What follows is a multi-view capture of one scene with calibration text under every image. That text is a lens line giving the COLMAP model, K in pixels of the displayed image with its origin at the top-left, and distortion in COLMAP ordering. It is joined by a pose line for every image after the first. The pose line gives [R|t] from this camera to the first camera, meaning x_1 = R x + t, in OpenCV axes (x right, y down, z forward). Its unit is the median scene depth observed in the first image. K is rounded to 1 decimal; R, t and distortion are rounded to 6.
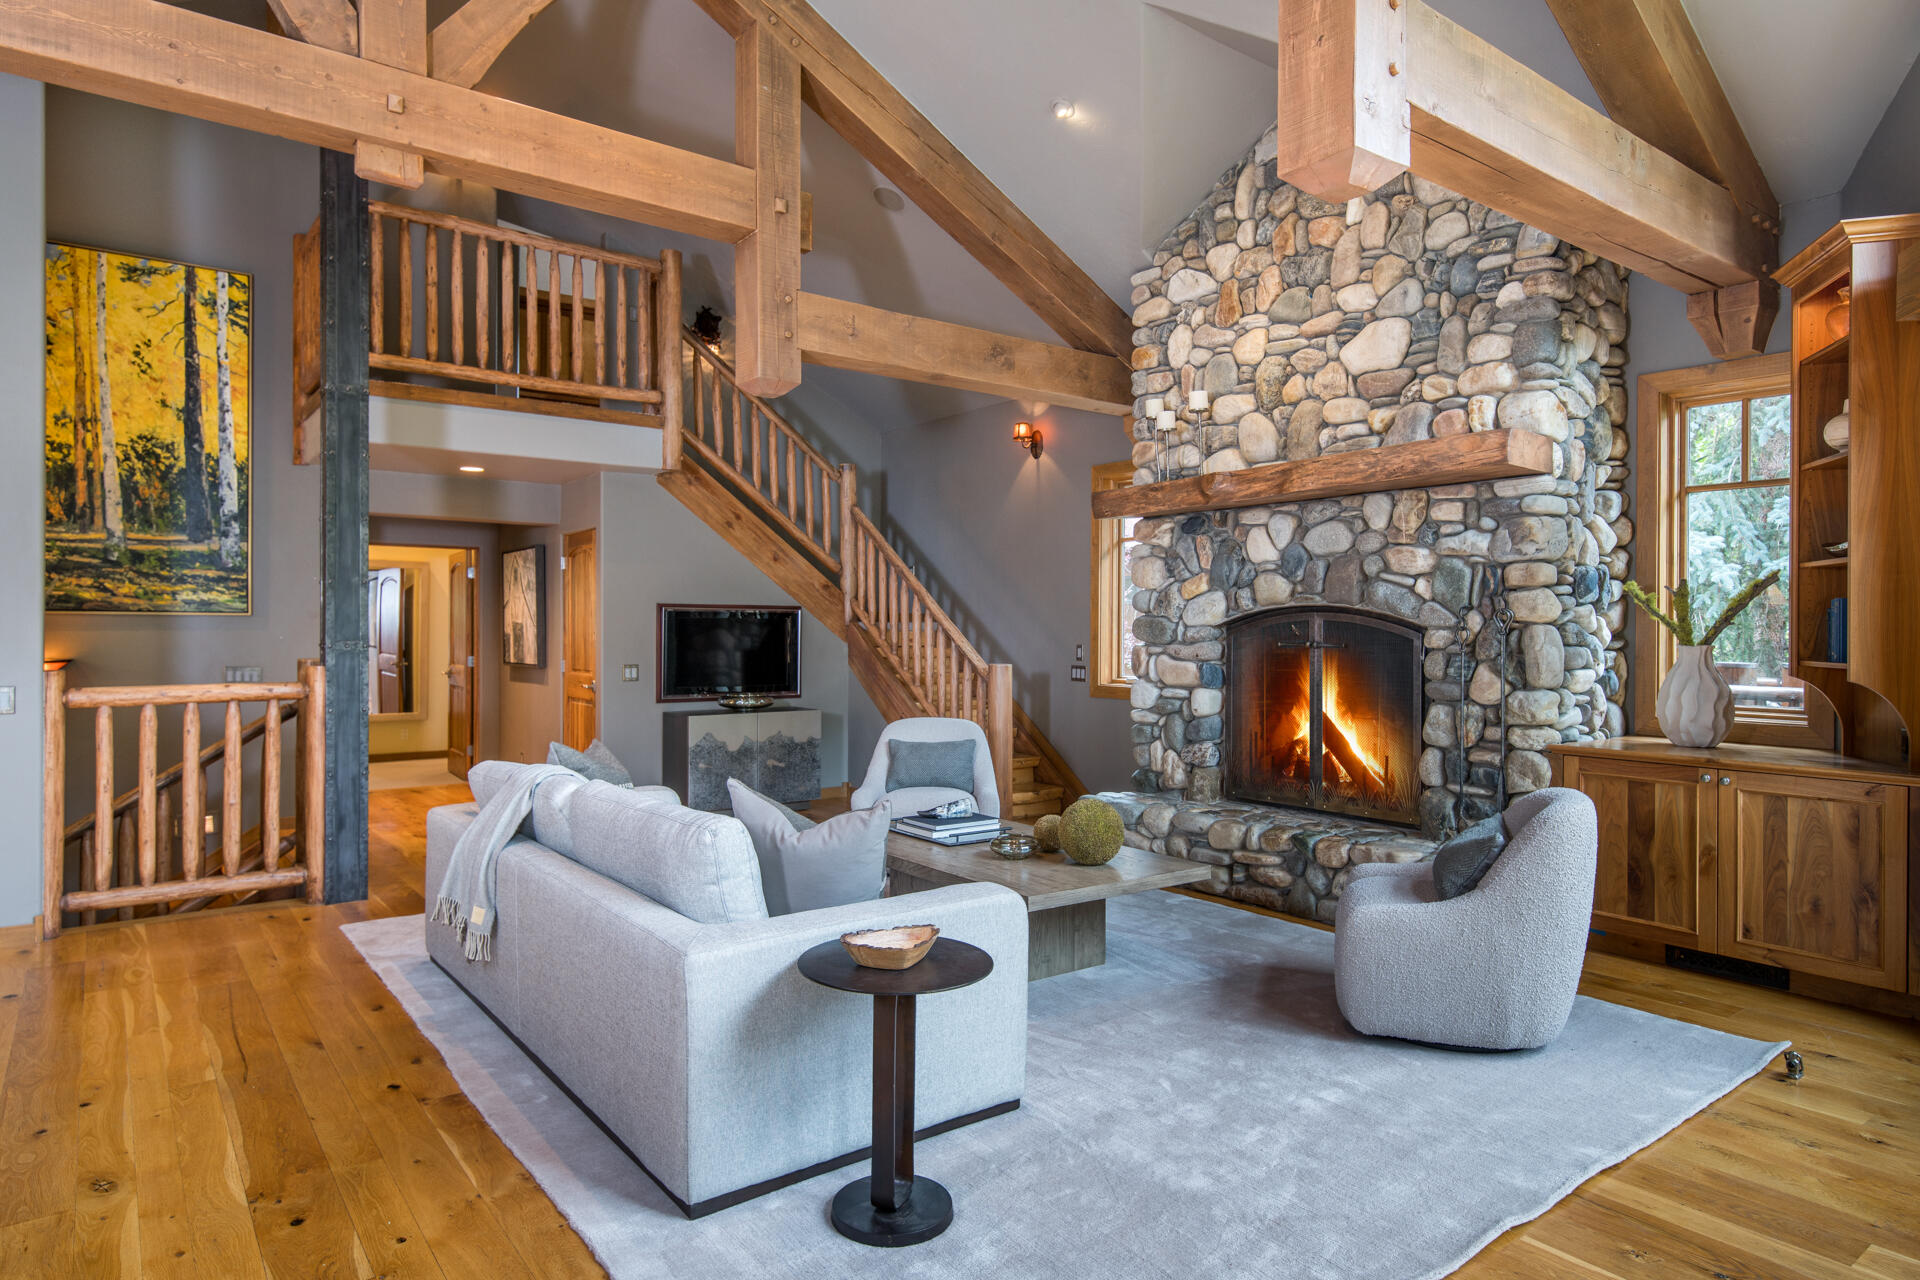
lens RADIAL K [[1161.2, 0, 965.7], [0, 1161.2, 641.9], [0, 0, 1]] dist [-0.000429, 0.001609]
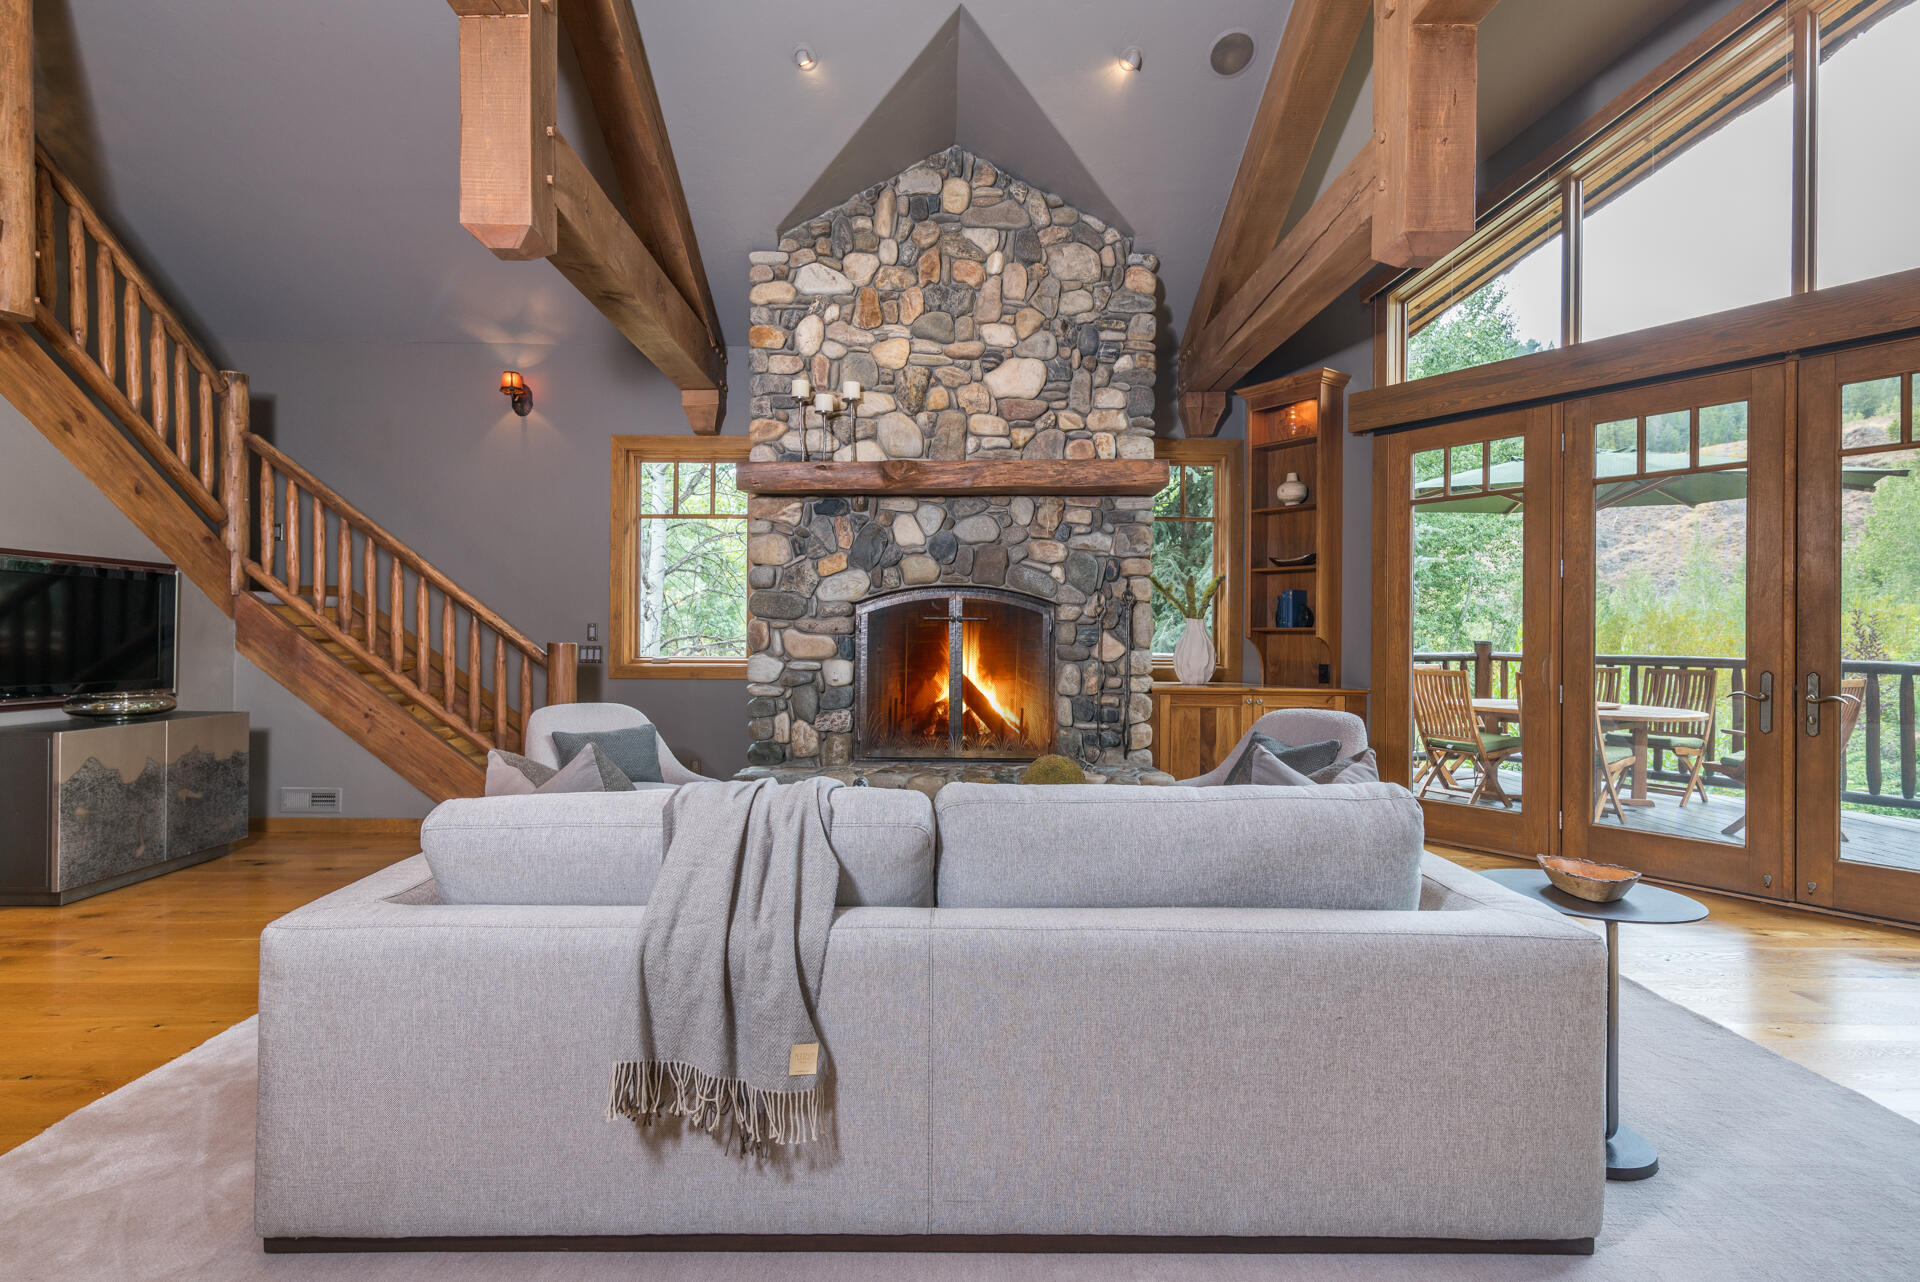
lens RADIAL K [[935.0, 0, 954.6], [0, 935.0, 639.0], [0, 0, 1]] dist [0.000556, 0.000321]
pose [[0.584505, -0.002143, 0.811387, -0.460610], [0.005655, 0.999983, -0.001433, 0.024117], [-0.811370, 0.005426, 0.584507, 0.433577]]
